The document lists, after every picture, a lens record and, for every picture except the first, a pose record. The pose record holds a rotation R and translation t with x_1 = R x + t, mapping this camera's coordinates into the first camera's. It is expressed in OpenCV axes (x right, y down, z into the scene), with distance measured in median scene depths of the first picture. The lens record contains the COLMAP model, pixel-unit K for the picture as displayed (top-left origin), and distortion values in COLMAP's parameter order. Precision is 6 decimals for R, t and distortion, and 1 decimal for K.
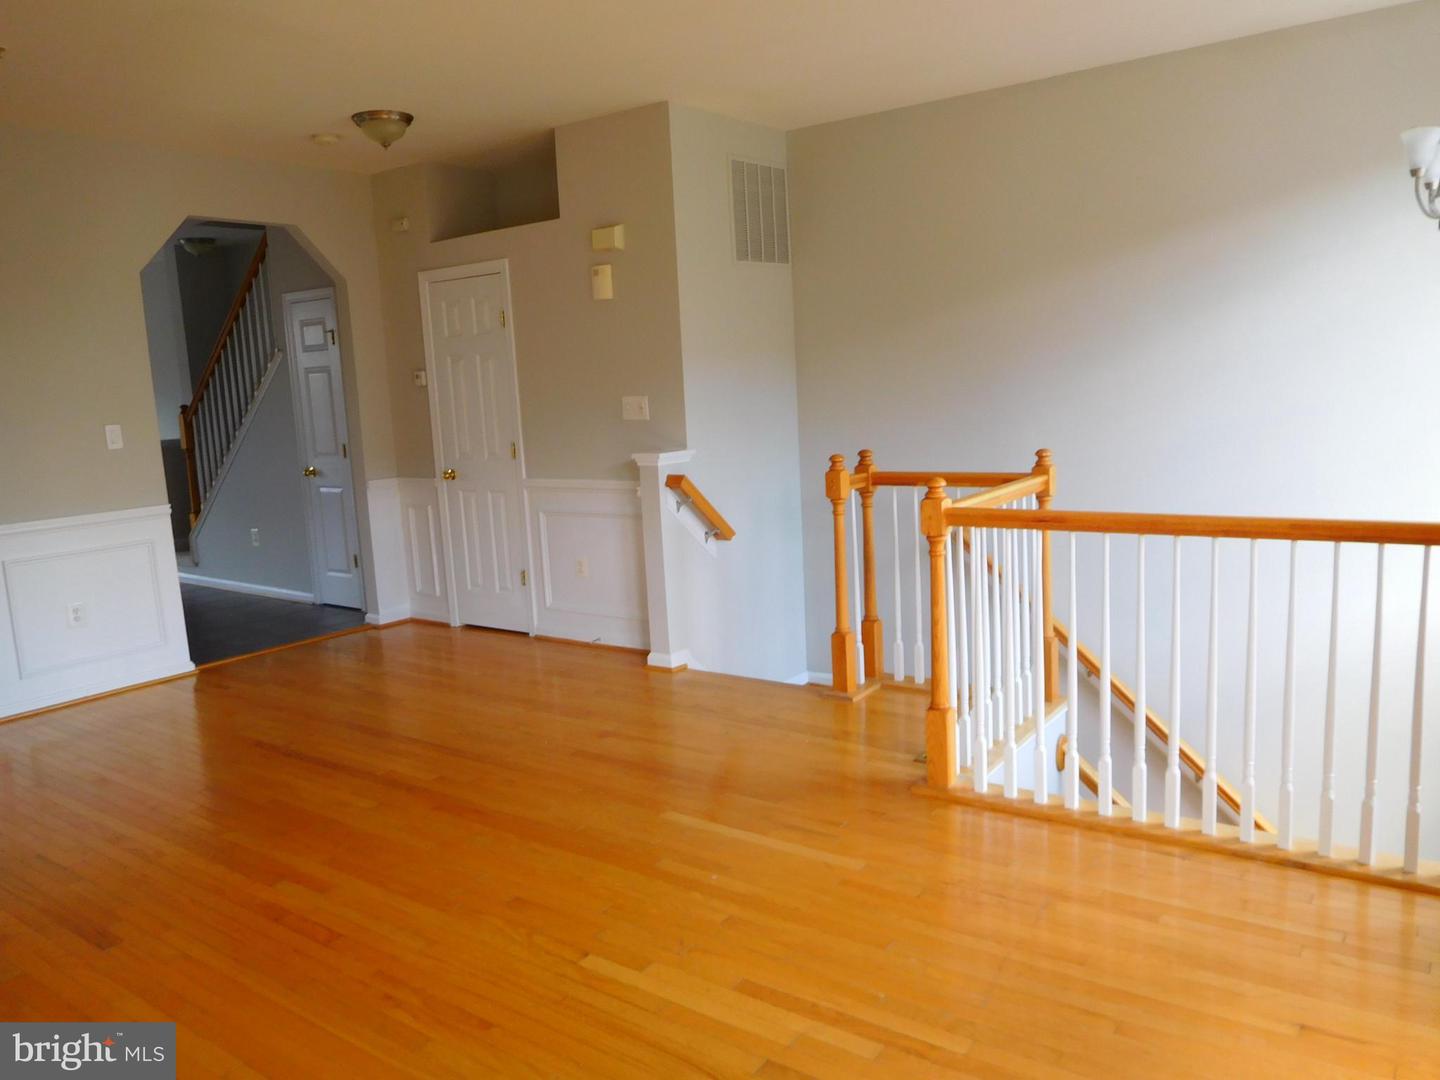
lens RADIAL K [[1070.7, 0, 720.0], [0, 1070.7, 540.0], [0, 0, 1]] dist [-0.024700, -0.003137]
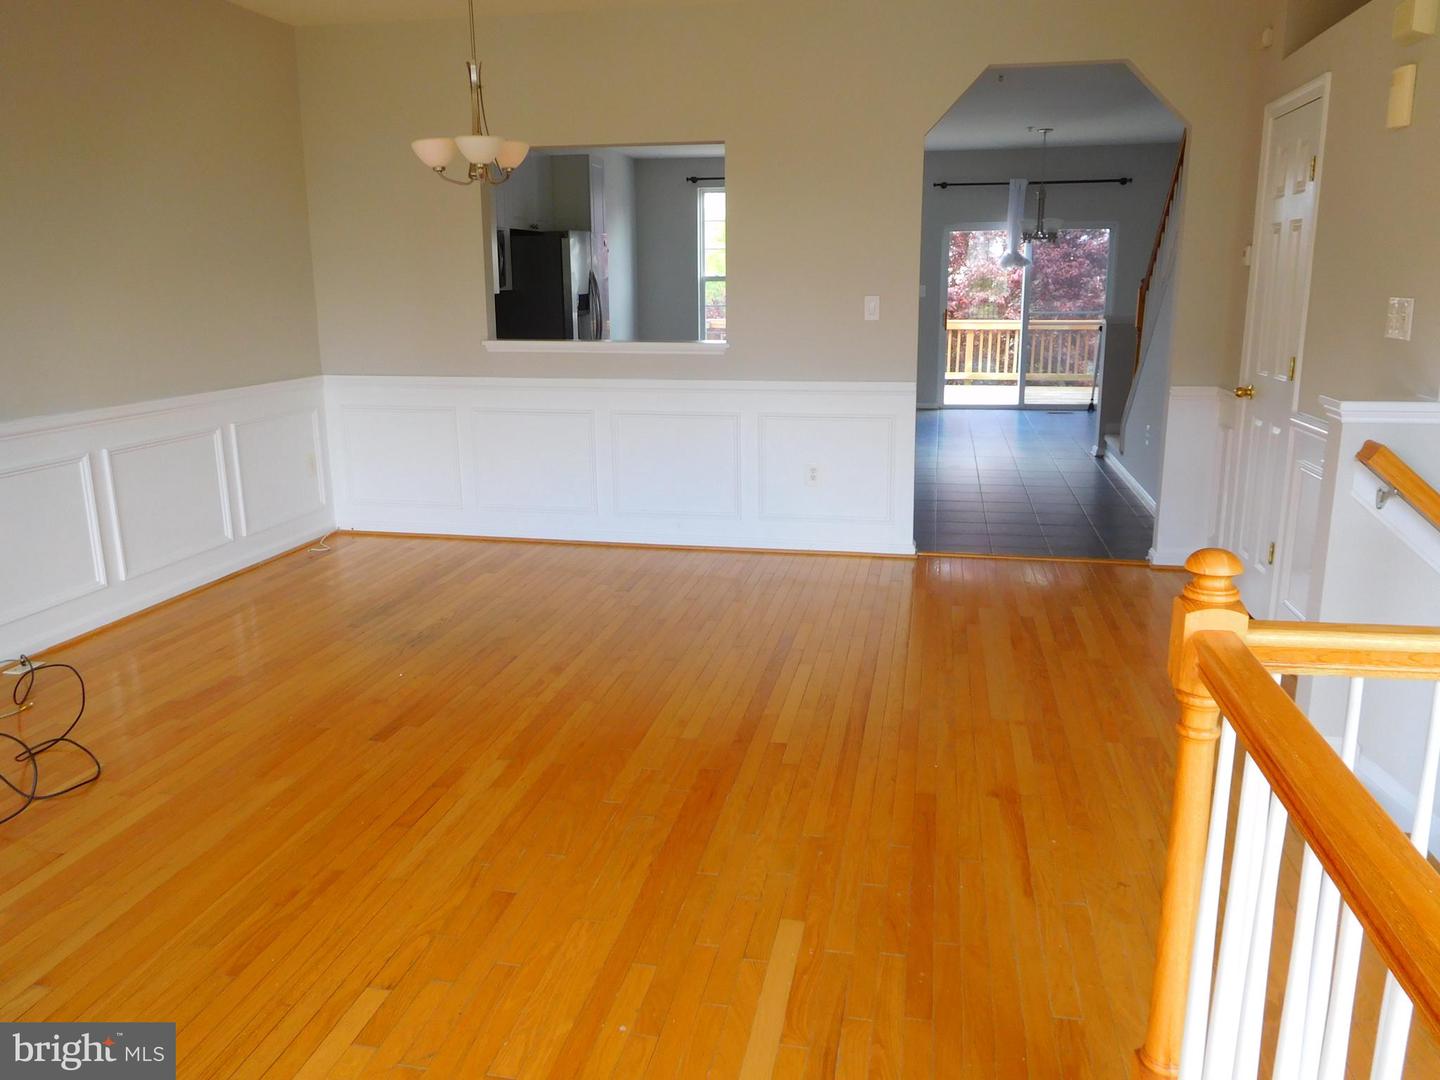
lens RADIAL K [[1070.7, 0, 720.0], [0, 1070.7, 540.0], [0, 0, 1]] dist [-0.024700, -0.003137]
pose [[0.415341, 0.251297, -0.874266, 0.364271], [-0.144202, 0.967121, 0.209480, -0.089729], [0.898163, 0.039066, 0.437923, 0.515091]]
